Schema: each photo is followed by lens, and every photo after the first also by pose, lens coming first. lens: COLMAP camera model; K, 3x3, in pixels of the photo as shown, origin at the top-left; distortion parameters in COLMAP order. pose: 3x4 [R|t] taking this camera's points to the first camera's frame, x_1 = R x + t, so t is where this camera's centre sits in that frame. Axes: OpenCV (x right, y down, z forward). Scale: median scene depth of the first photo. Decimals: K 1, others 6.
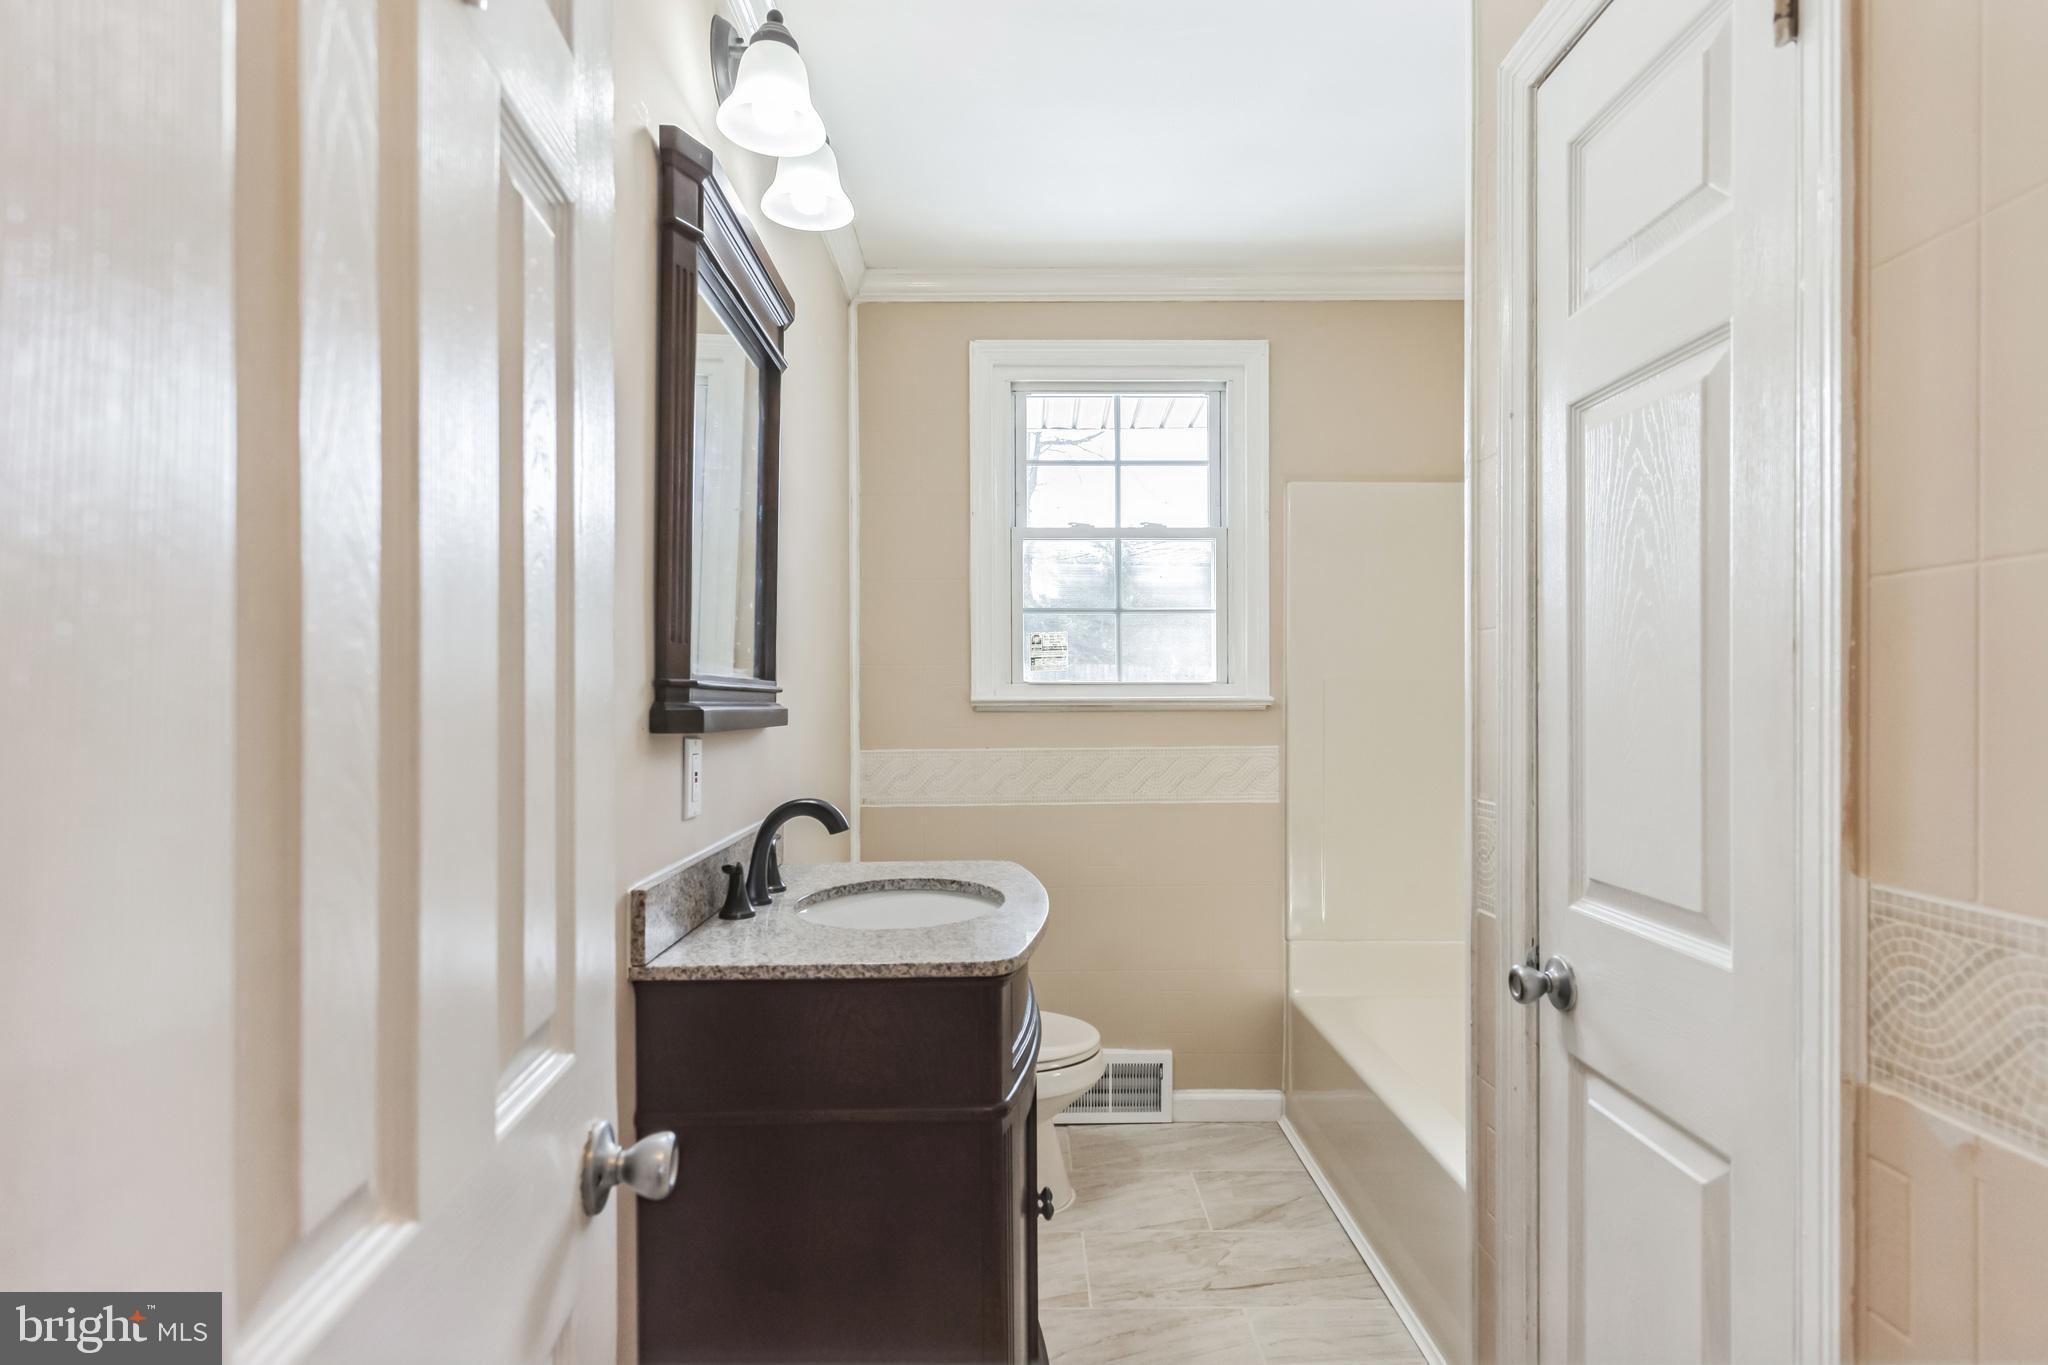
lens RADIAL K [[1075.2, 0, 1031.7], [0, 1075.2, 679.3], [0, 0, 1]] dist [0.002275, 0.001881]
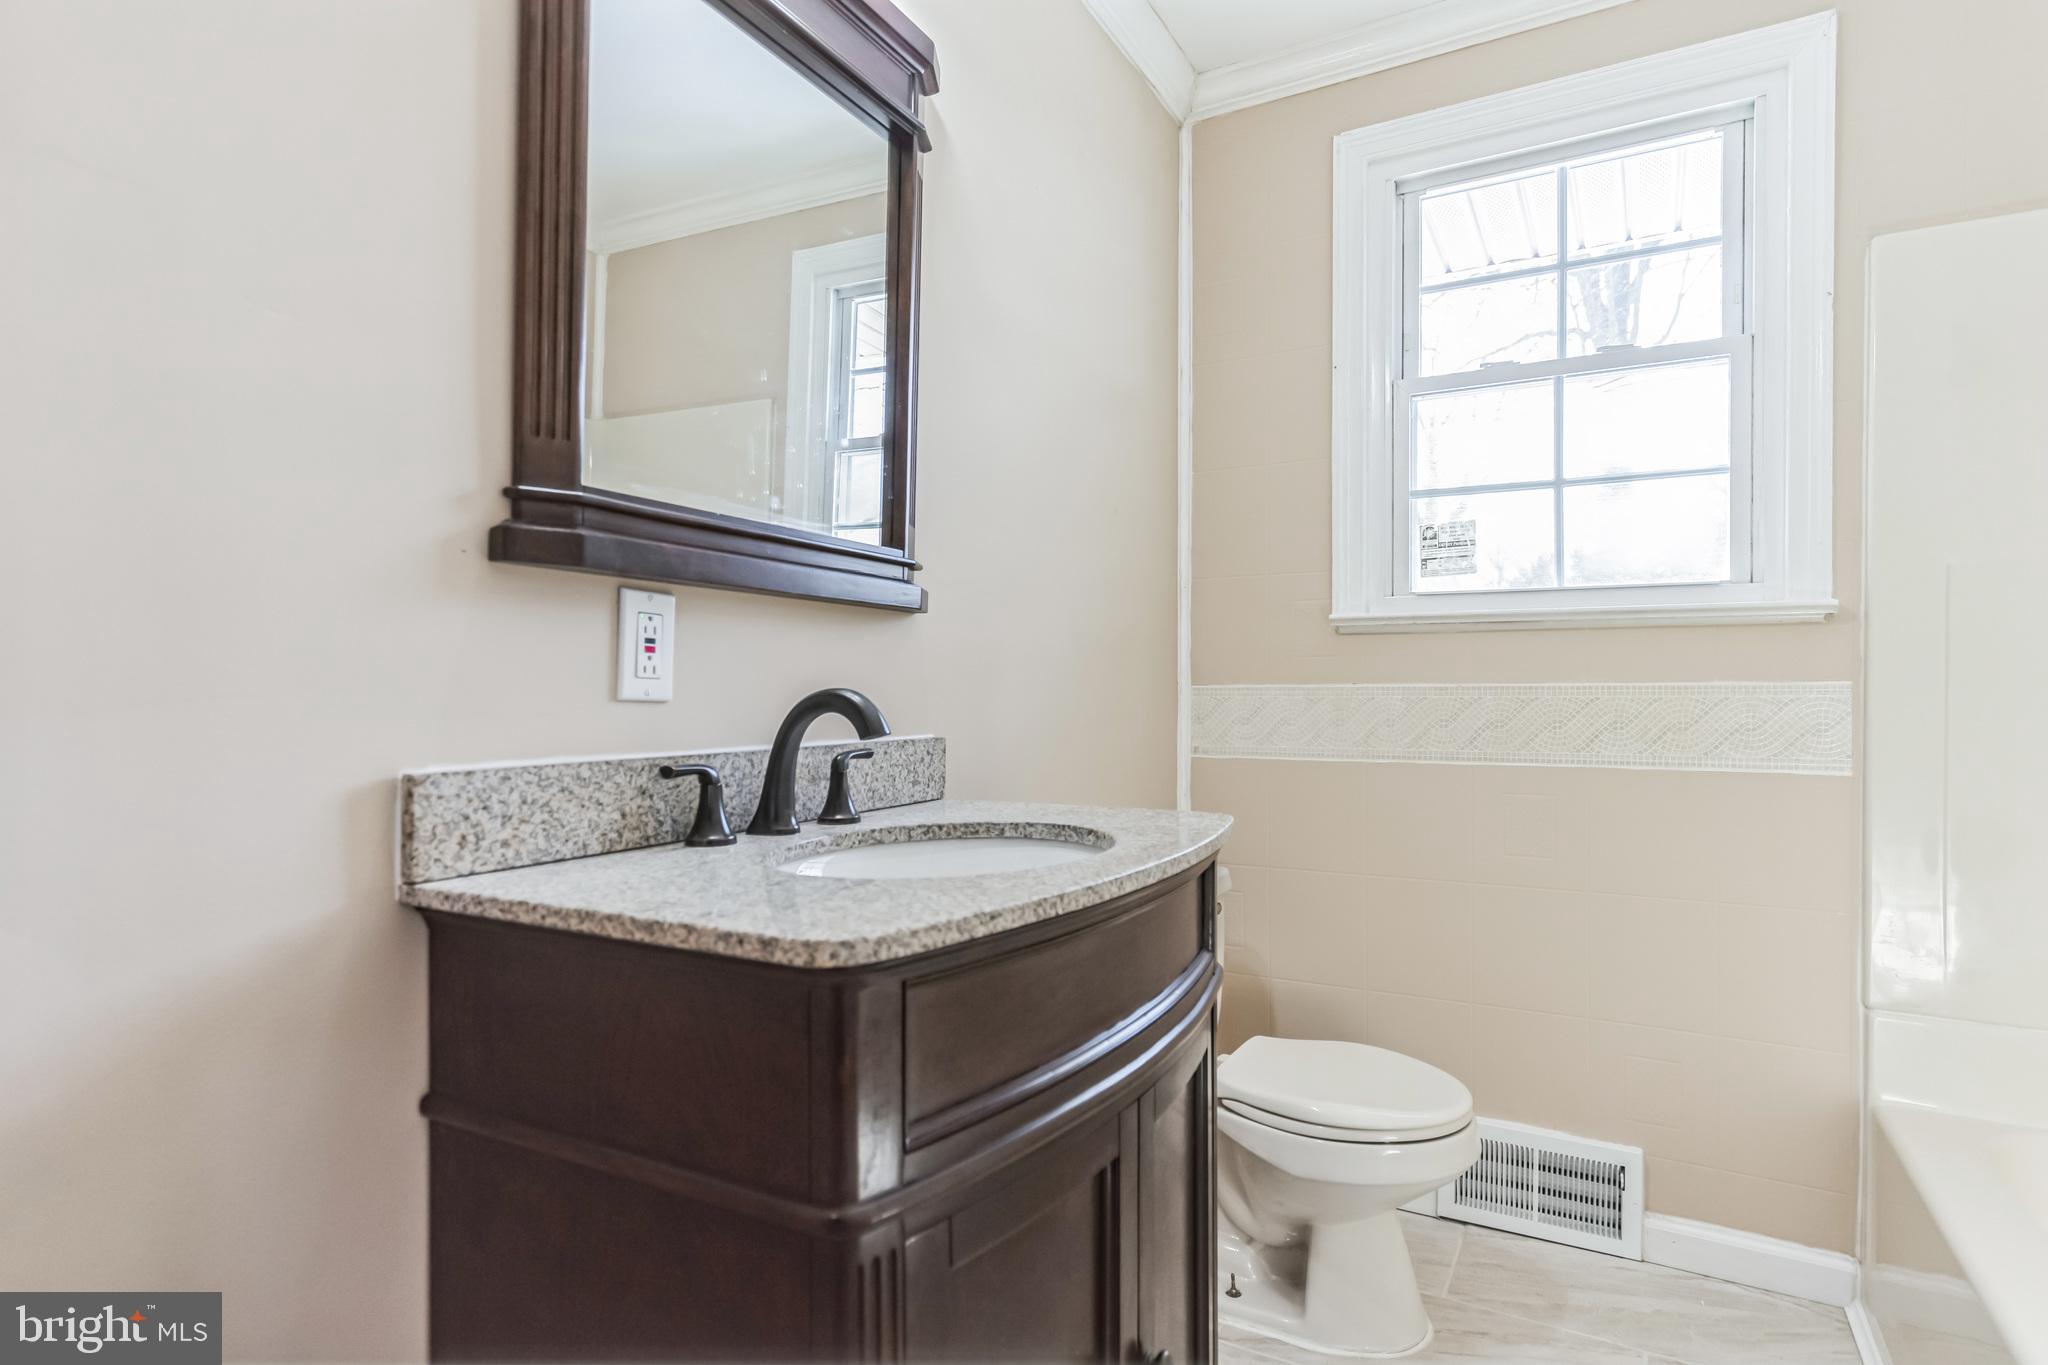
lens RADIAL K [[1075.2, 0, 1031.7], [0, 1075.2, 679.3], [0, 0, 1]] dist [0.002275, 0.001881]
pose [[0.863643, -0.000421, -0.504103, 0.140236], [0.004107, 0.999972, 0.006201, 0.056175], [0.504087, -0.007426, 0.863621, 0.256659]]
